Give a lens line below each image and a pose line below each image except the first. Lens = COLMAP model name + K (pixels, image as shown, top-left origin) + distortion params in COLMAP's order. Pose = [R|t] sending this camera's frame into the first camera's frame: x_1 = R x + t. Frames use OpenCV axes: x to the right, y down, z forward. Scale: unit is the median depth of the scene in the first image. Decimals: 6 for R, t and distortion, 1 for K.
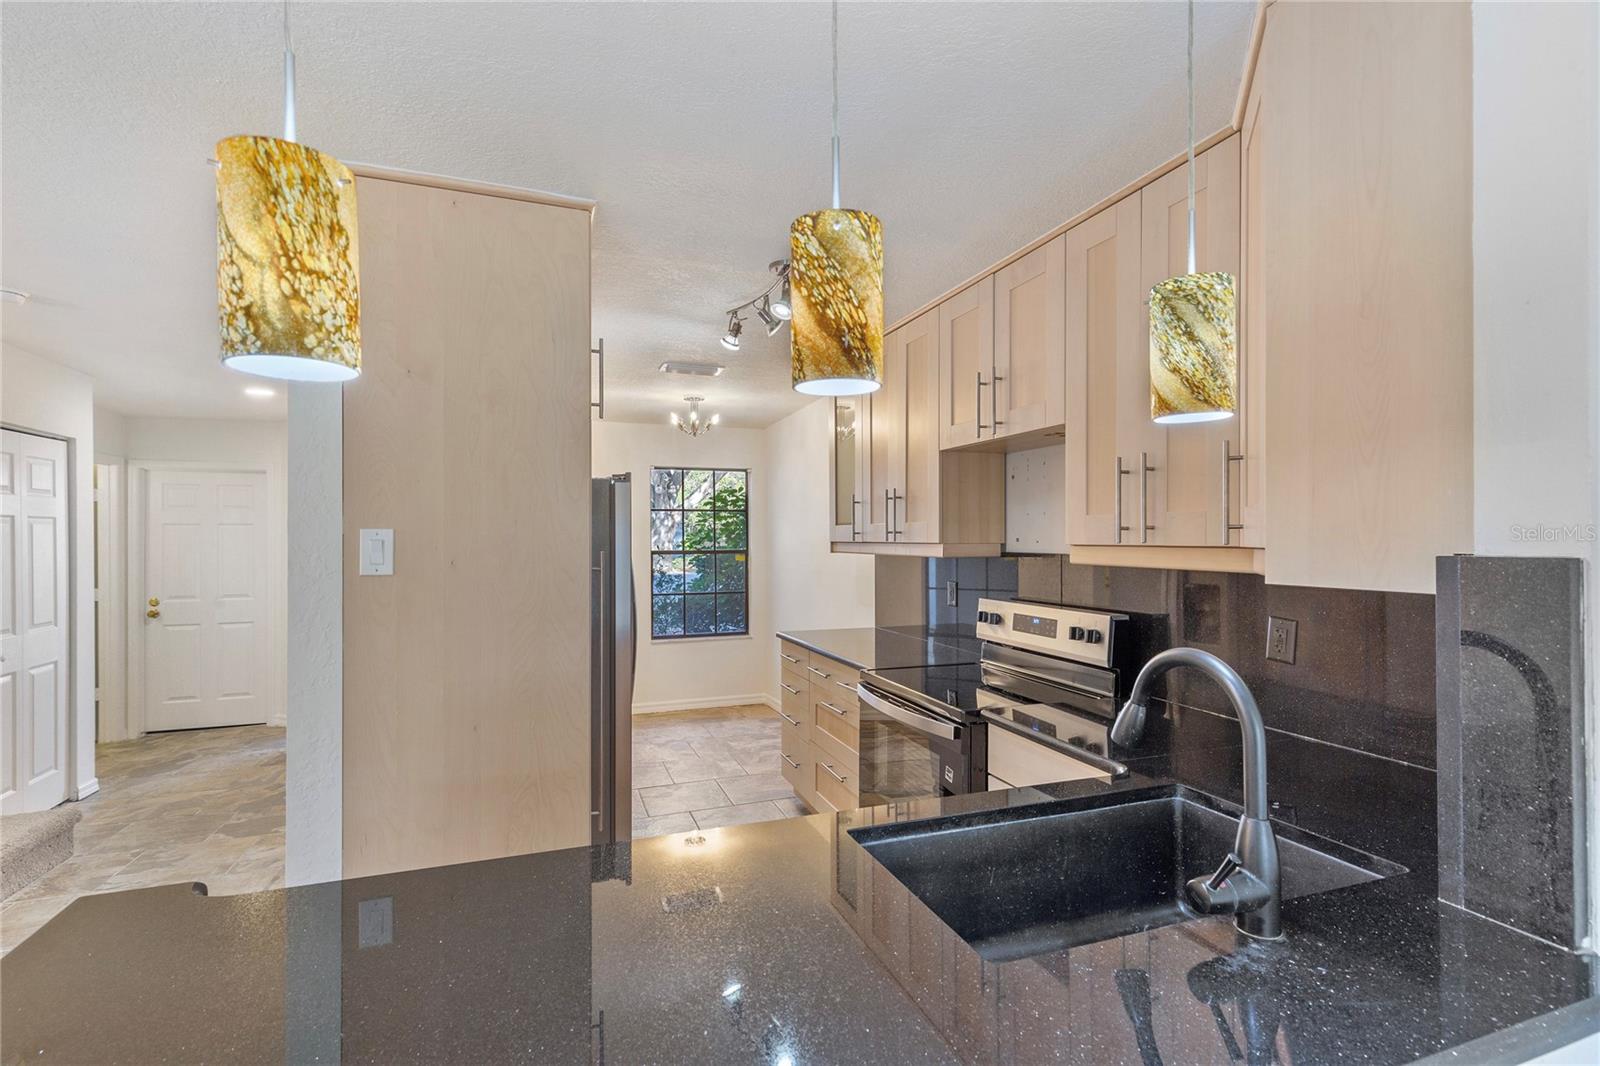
lens RADIAL K [[716.5, 0, 785.9], [0, 716.5, 537.4], [0, 0, 1]] dist [0.002281, 0.000063]
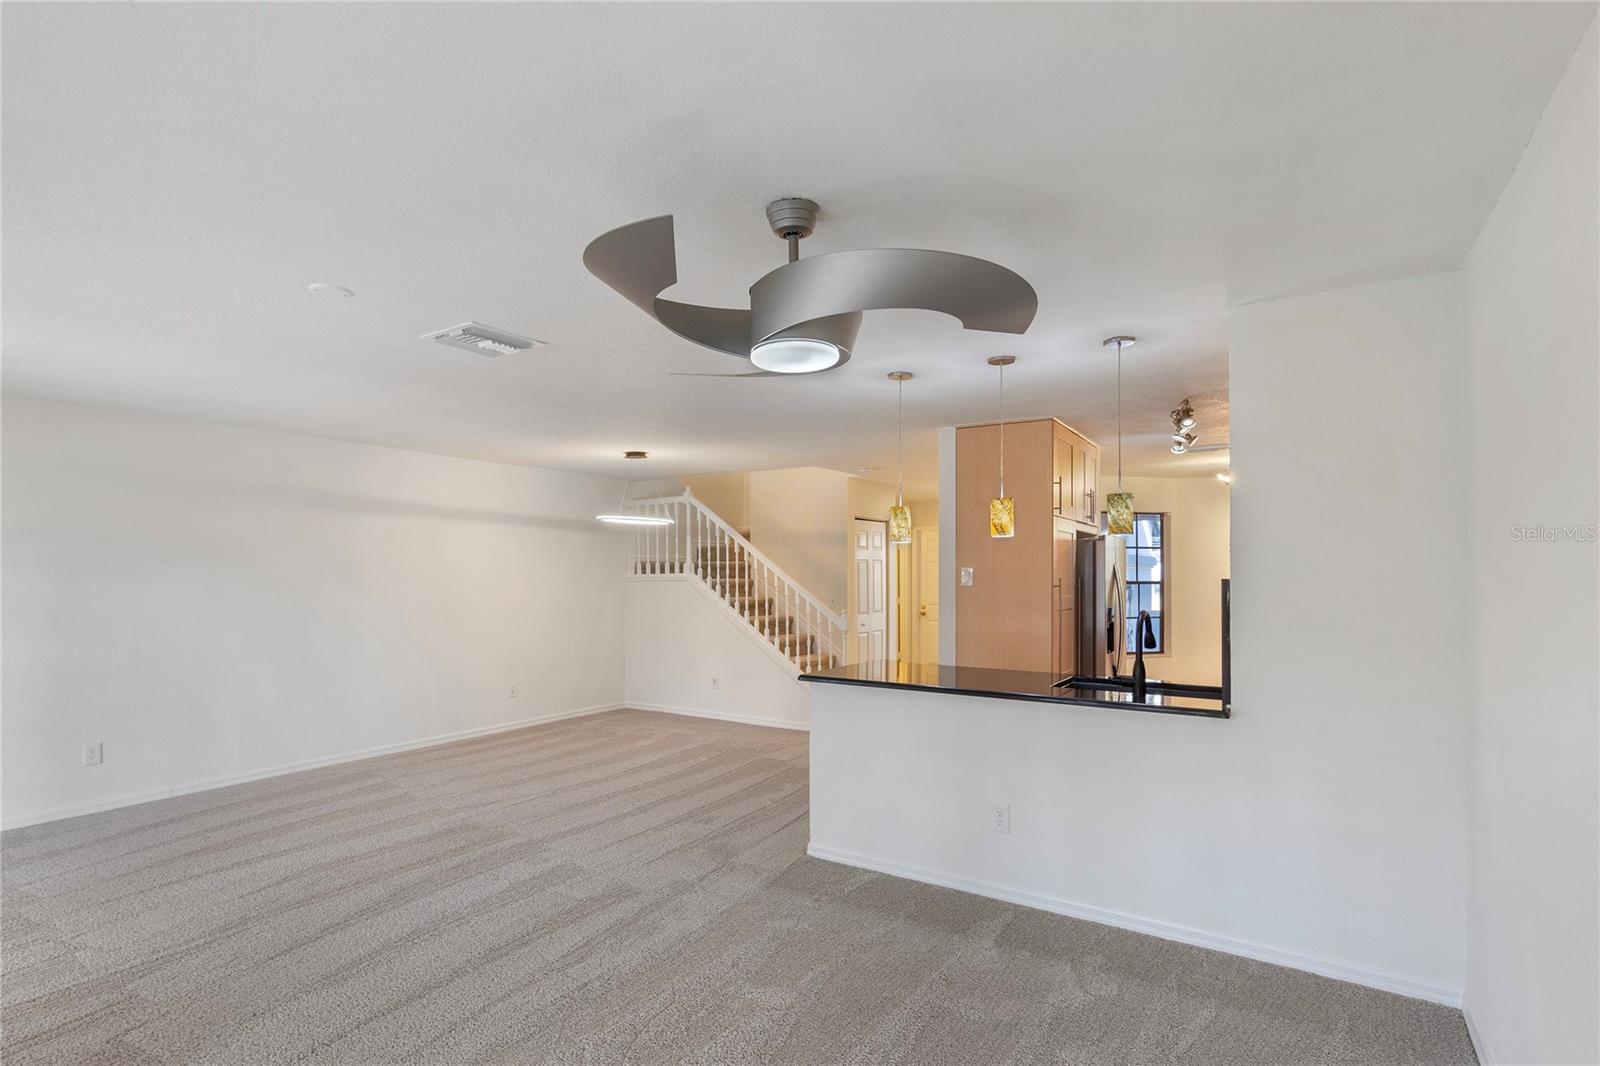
lens RADIAL K [[773.7, 0, 804.1], [0, 773.7, 539.3], [0, 0, 1]] dist [-0.002426, -0.000107]
pose [[0.618404, -0.024661, -0.785473, 0.561164], [-0.005679, 0.999341, -0.035846, -0.005010], [0.785840, 0.026628, 0.617857, -0.521190]]
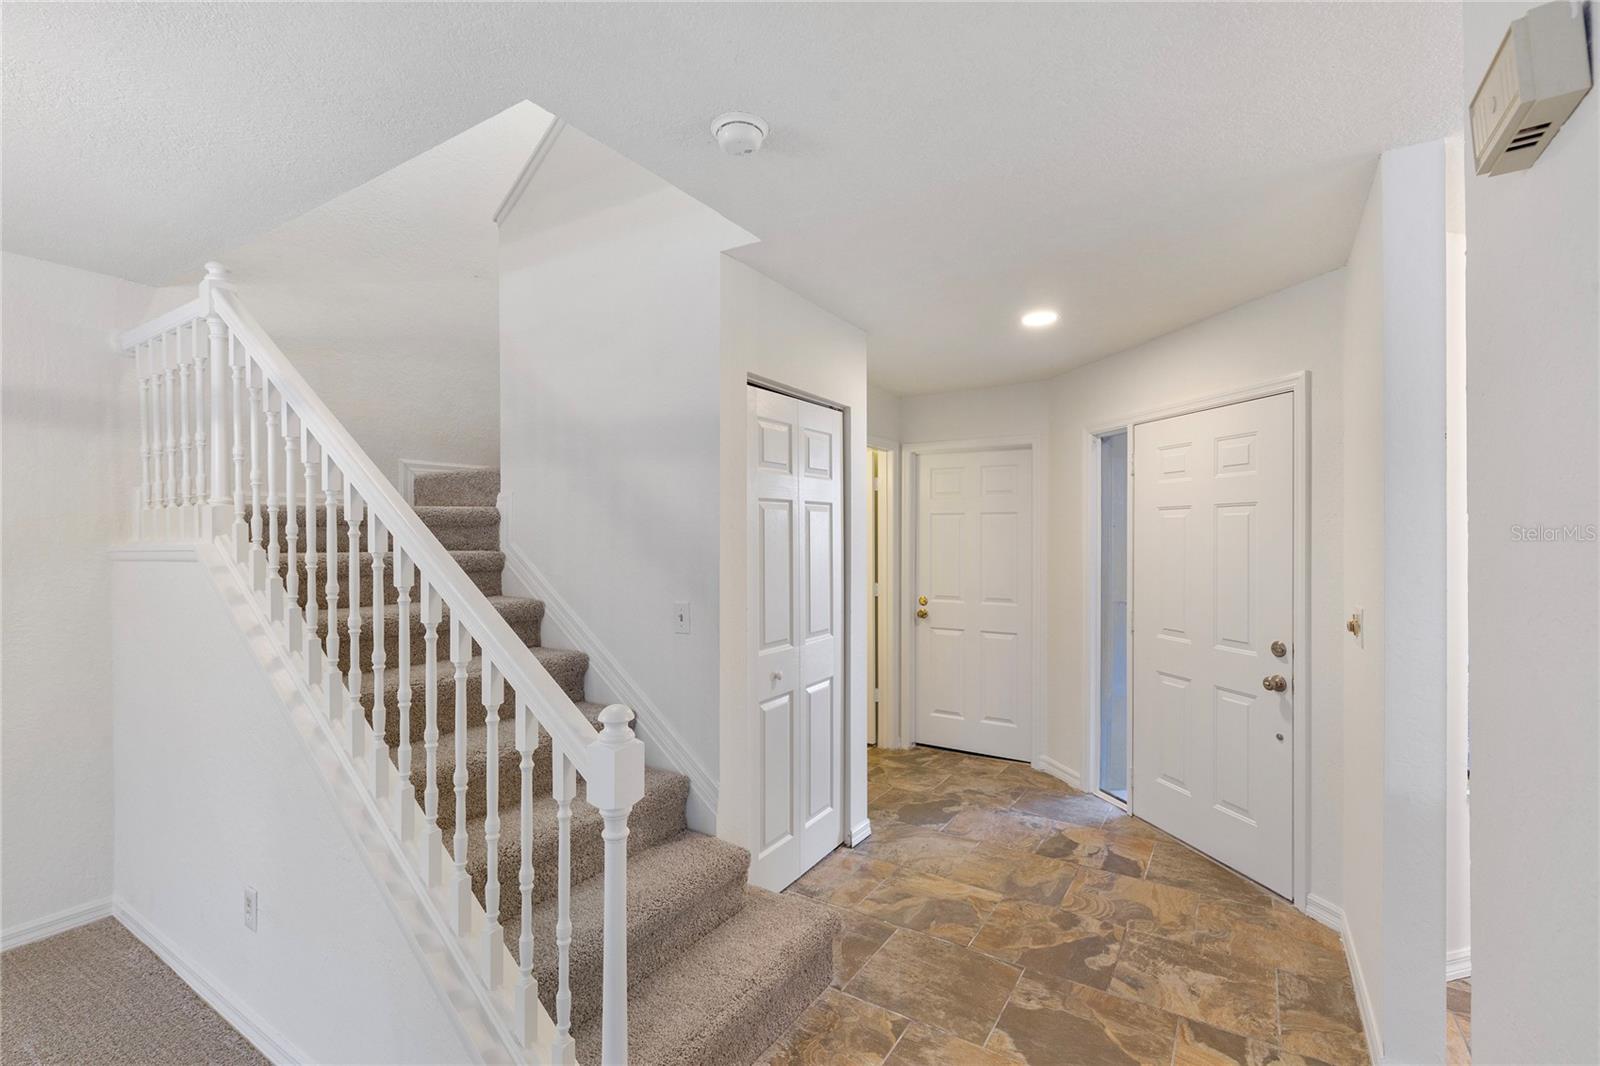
lens RADIAL K [[716.5, 0, 791.4], [0, 716.5, 537.8], [0, 0, 1]] dist [0.002281, 0.000063]
pose [[0.616827, 0.008174, -0.787056, -0.385193], [-0.001626, 0.999957, 0.009110, 0.004348], [0.787097, -0.004339, 0.616814, 0.442045]]
